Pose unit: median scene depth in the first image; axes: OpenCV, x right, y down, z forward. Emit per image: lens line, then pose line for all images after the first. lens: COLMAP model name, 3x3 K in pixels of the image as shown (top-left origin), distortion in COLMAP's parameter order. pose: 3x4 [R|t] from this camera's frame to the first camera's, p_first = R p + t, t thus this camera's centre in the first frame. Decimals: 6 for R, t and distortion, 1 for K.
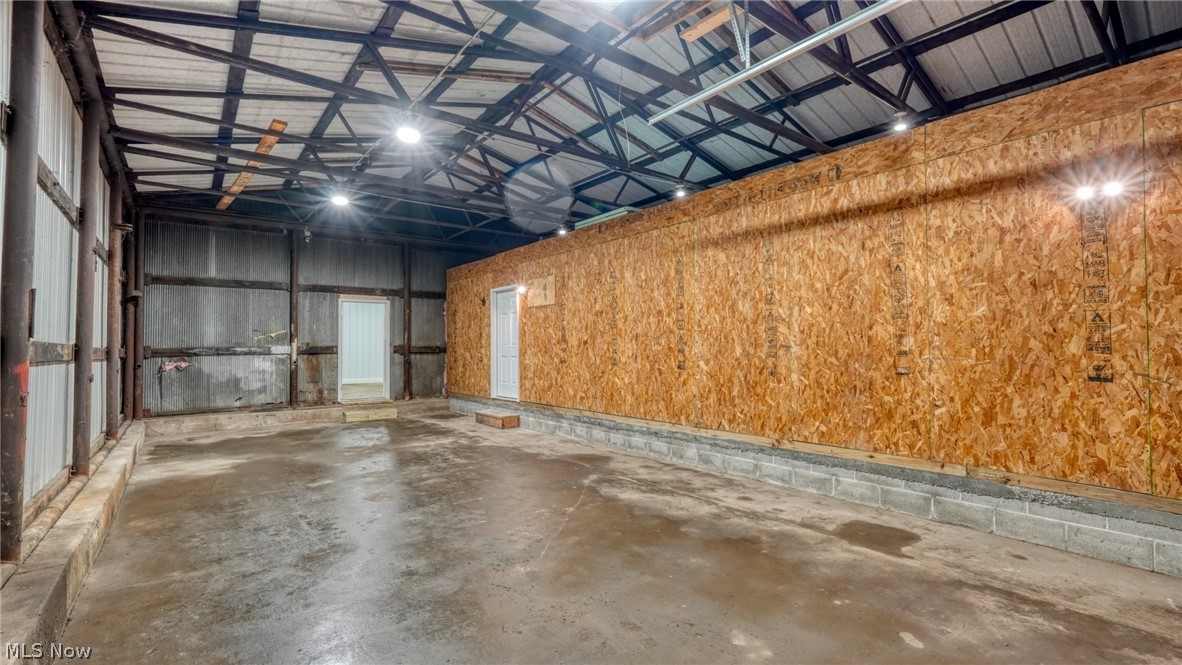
lens RADIAL K [[515.8, 0, 591.0], [0, 515.8, 332.5], [0, 0, 1]] dist [-0.016633, 0.009167]
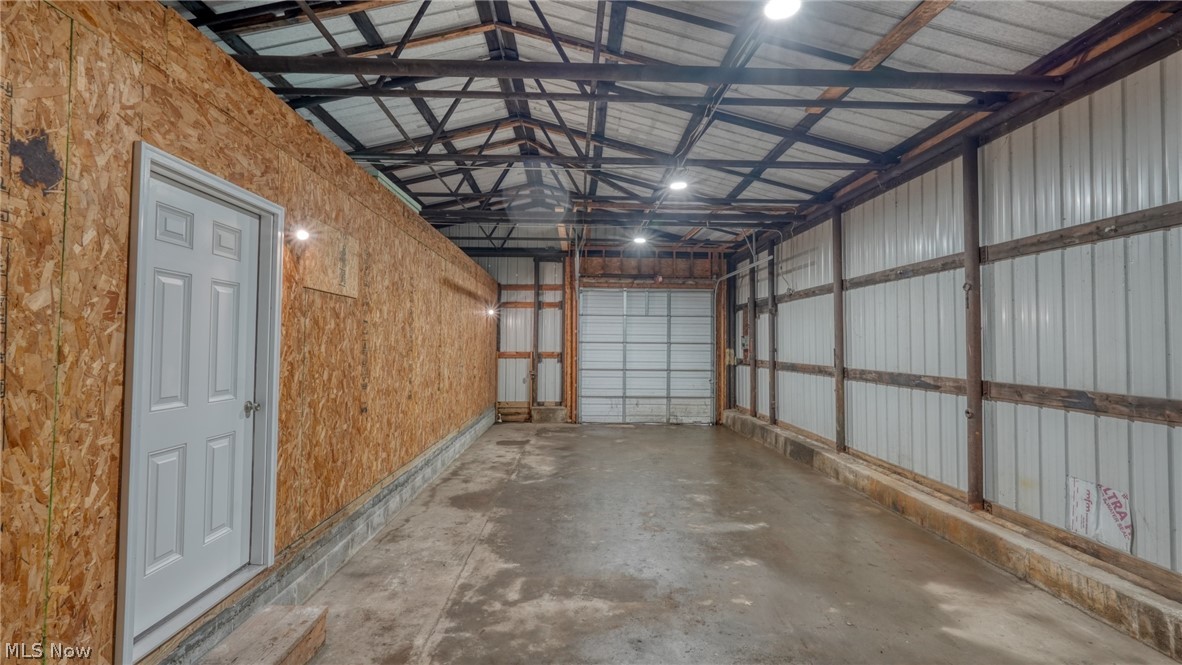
lens RADIAL K [[515.8, 0, 591.0], [0, 515.8, 332.5], [0, 0, 1]] dist [-0.016633, 0.009167]
pose [[-0.795915, 0.017675, 0.605150, -0.594751], [-0.018004, 0.998441, -0.052842, 0.000005], [-0.605140, -0.052953, -0.794356, 1.355005]]
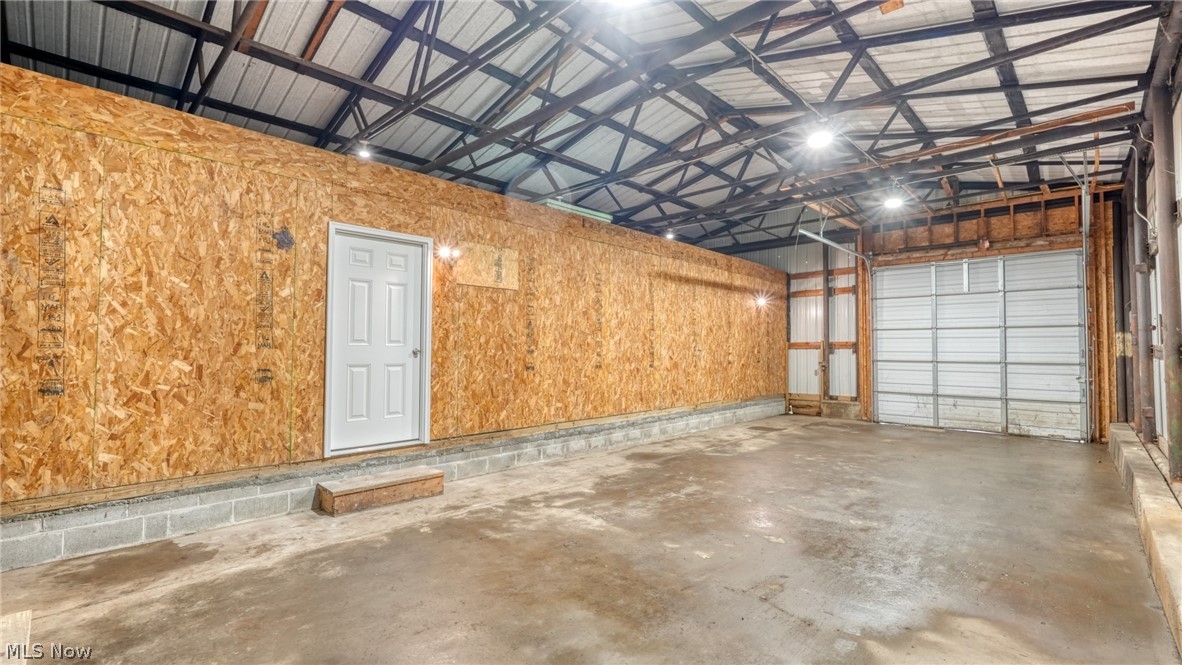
lens RADIAL K [[515.8, 0, 591.0], [0, 515.8, 332.5], [0, 0, 1]] dist [-0.016633, 0.009167]
pose [[-0.126903, 0.040505, 0.991088, -0.874079], [-0.029887, 0.998556, -0.044637, 0.037423], [-0.991465, -0.035285, -0.125510, 1.059433]]
